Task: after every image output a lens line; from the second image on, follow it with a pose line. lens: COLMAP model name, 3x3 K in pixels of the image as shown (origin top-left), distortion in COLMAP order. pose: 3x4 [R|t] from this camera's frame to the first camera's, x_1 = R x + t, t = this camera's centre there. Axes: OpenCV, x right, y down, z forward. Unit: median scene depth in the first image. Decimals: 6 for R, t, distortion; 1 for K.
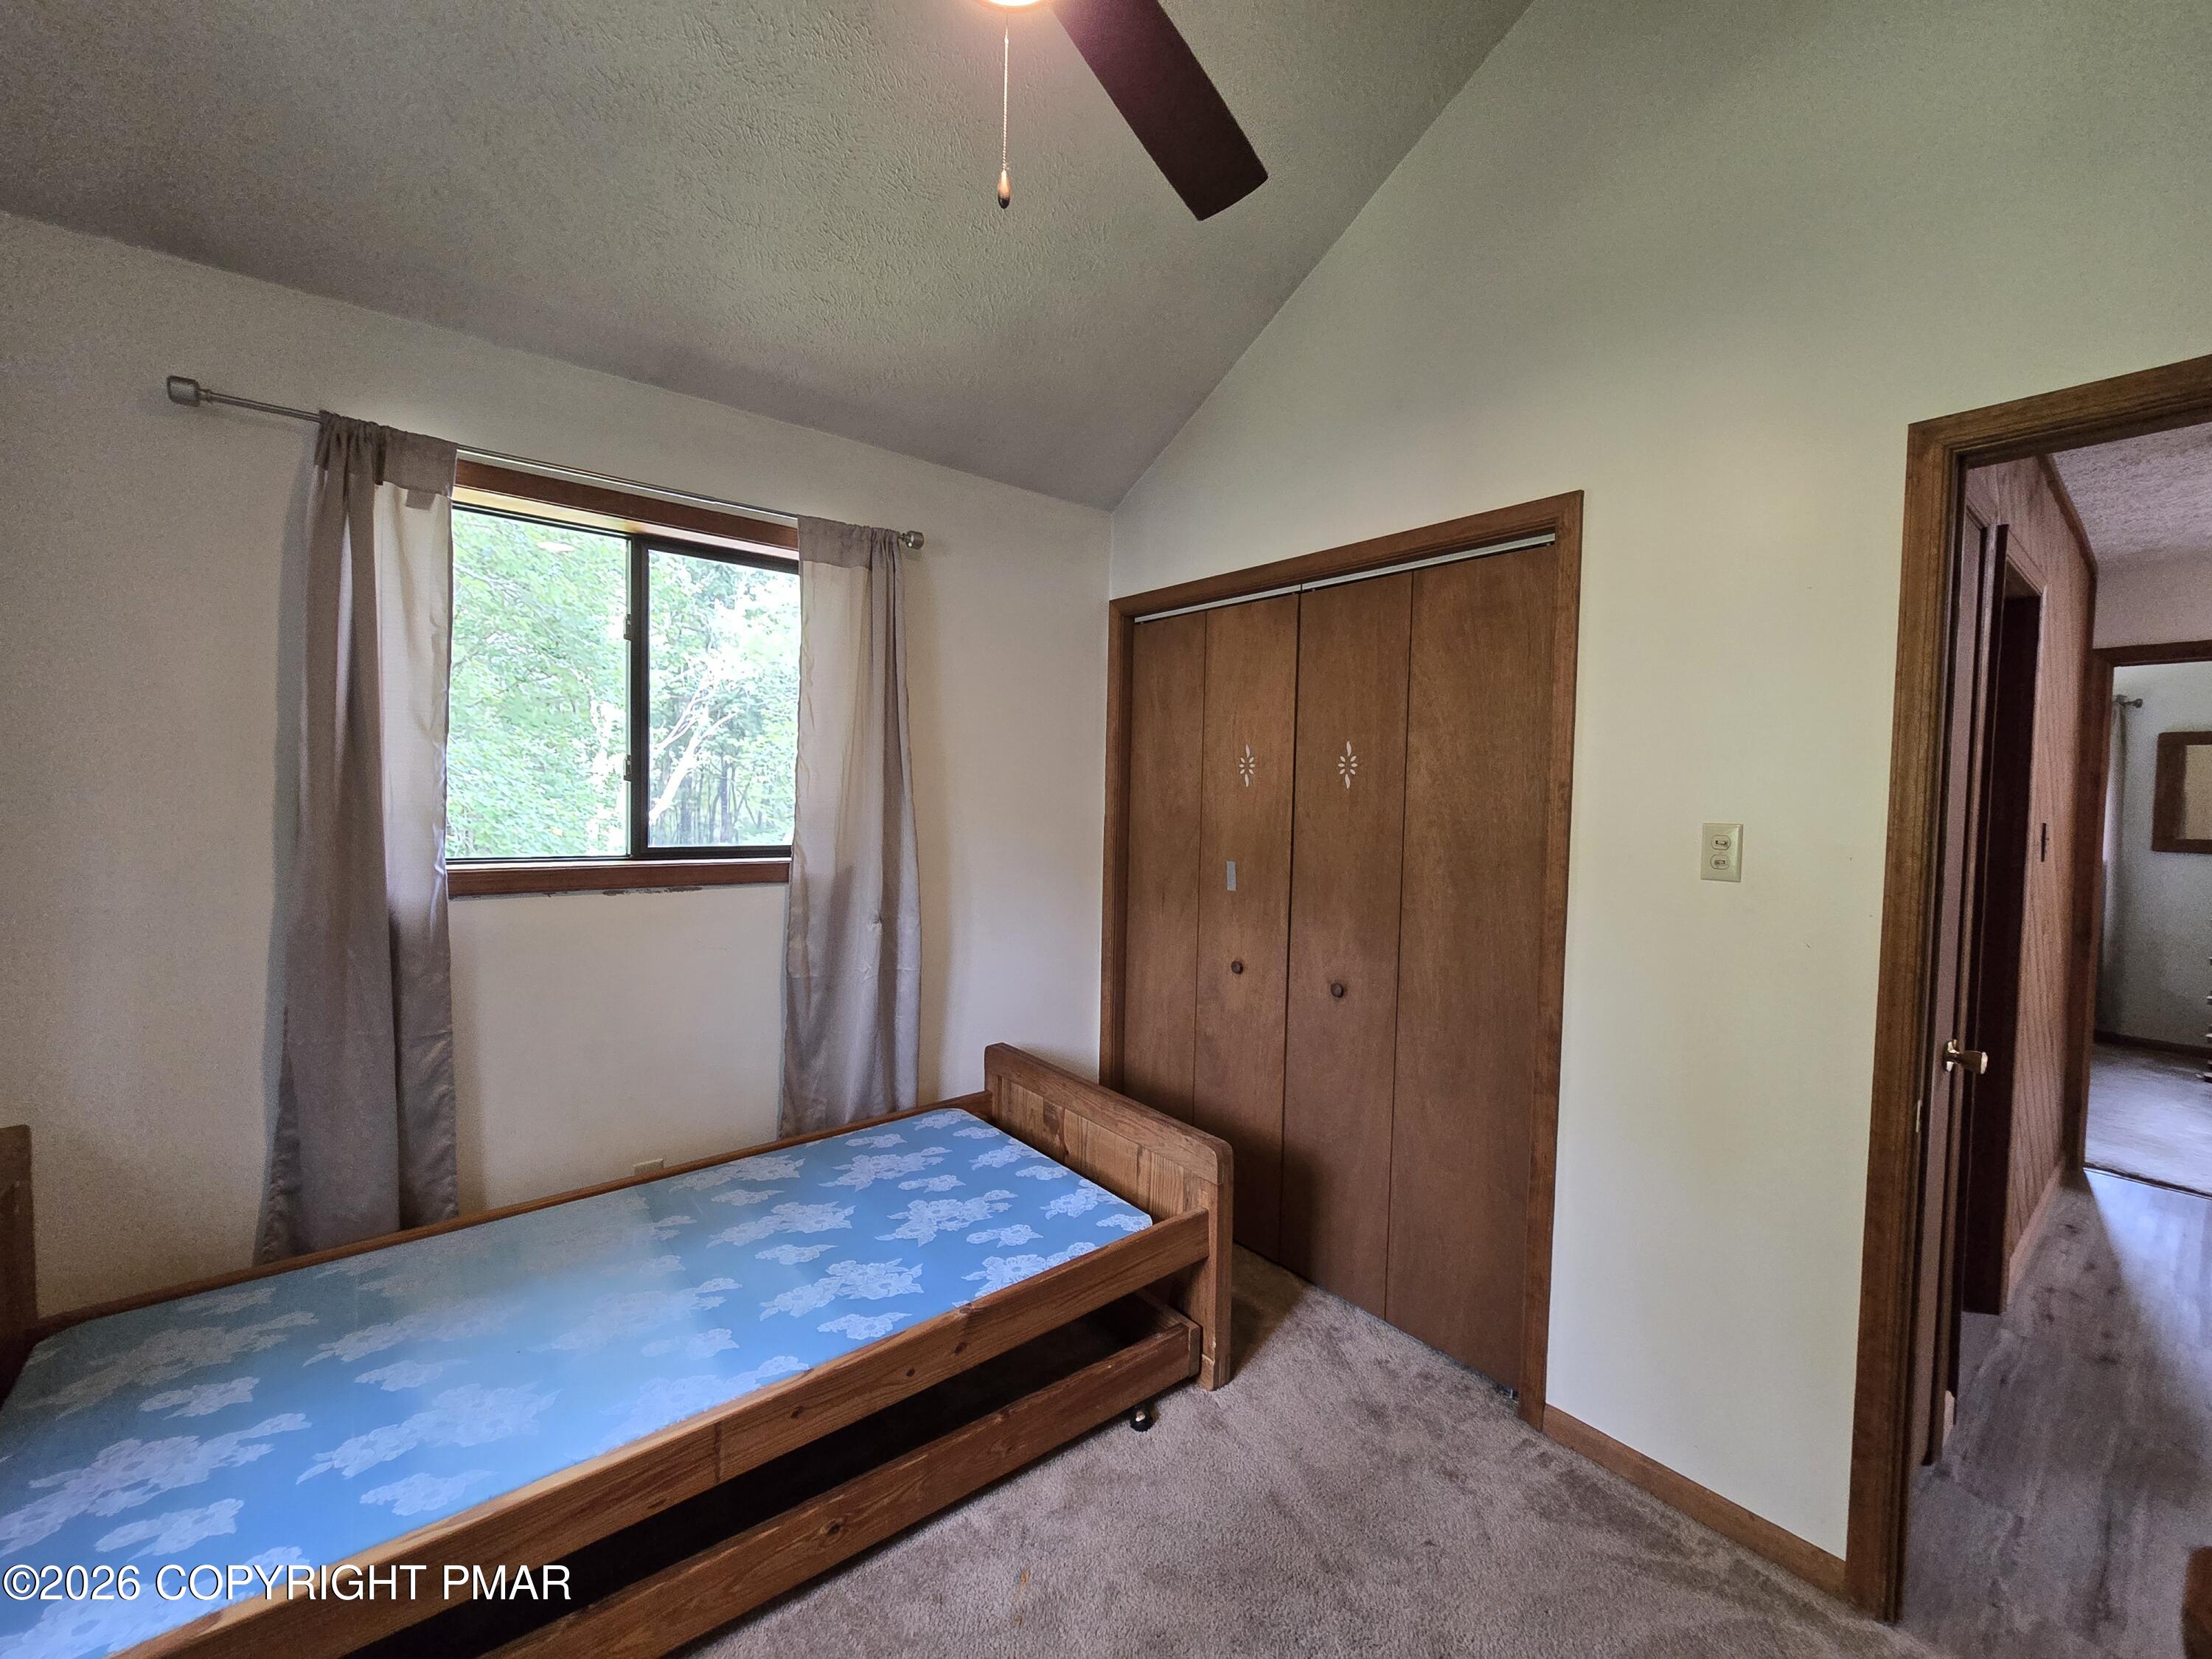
lens RADIAL K [[908.4, 0, 1117.8], [0, 908.4, 825.3], [0, 0, 1]] dist [-0.003014, -0.000252]
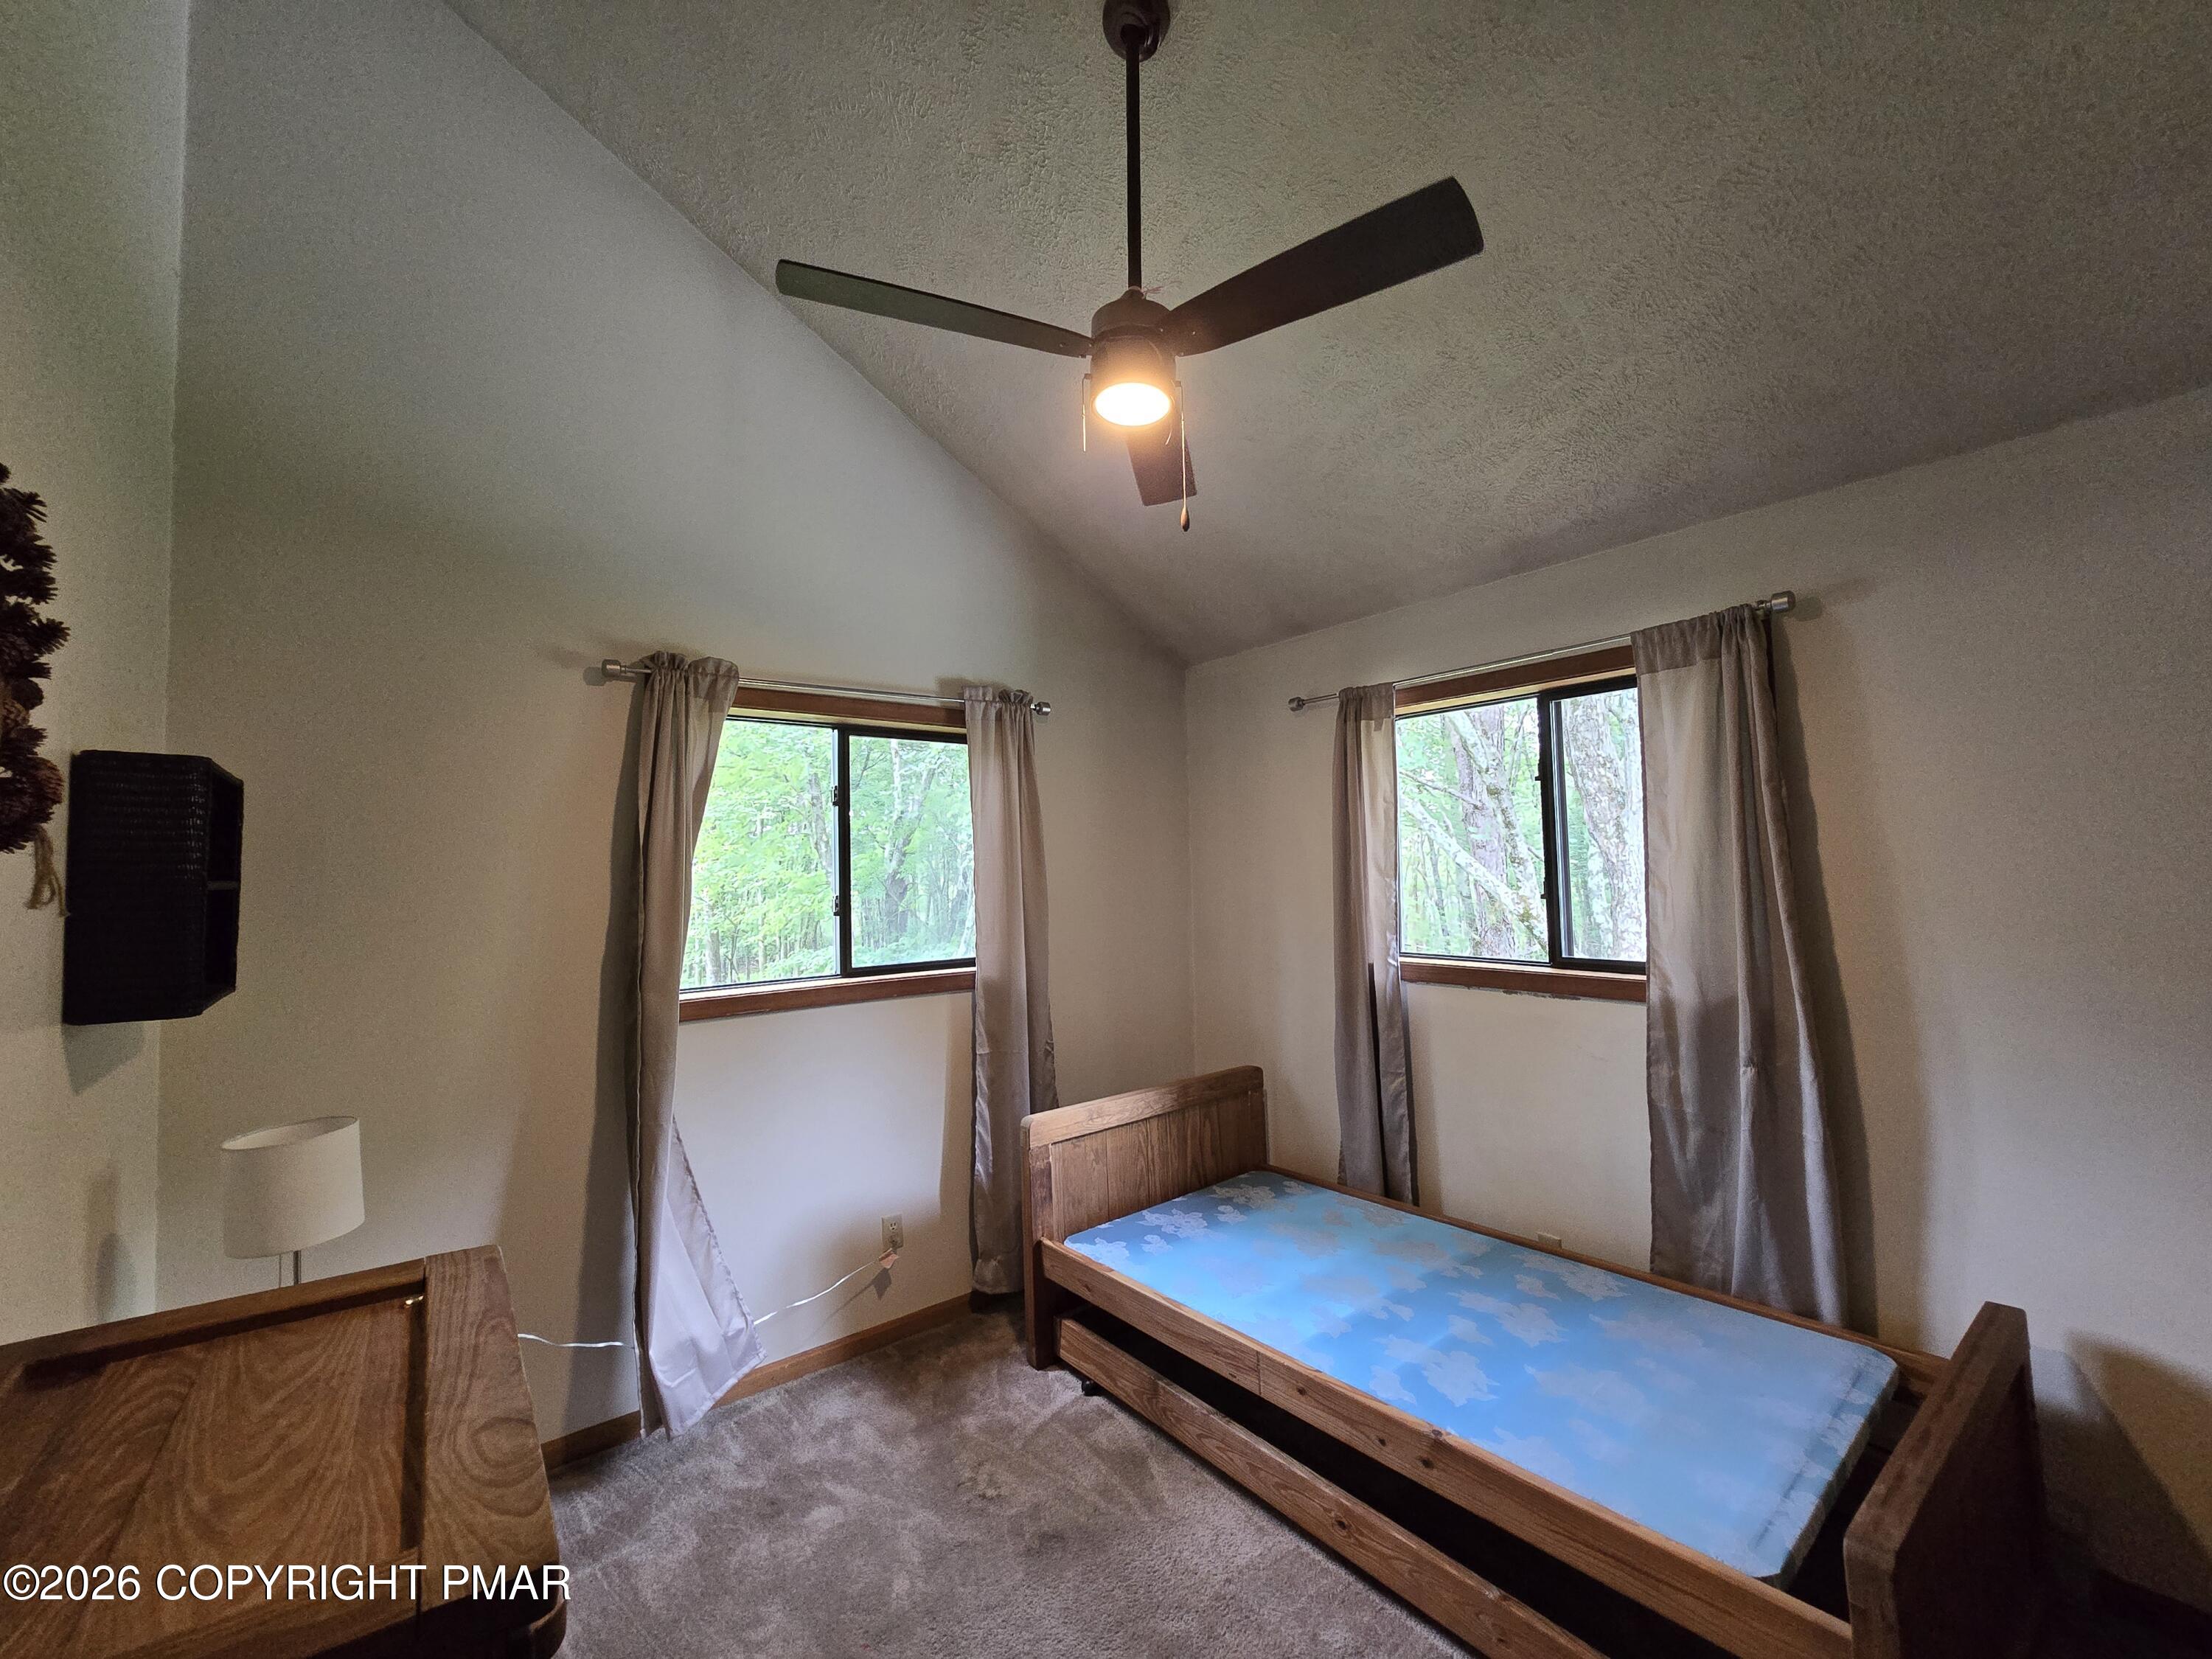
lens RADIAL K [[908.4, 0, 1117.8], [0, 908.4, 825.3], [0, 0, 1]] dist [-0.003014, -0.000252]
pose [[-0.015330, -0.074227, -0.997124, 0.777867], [-0.011974, 0.997183, -0.074048, -0.060285], [0.999811, 0.010805, -0.016176, 0.552389]]
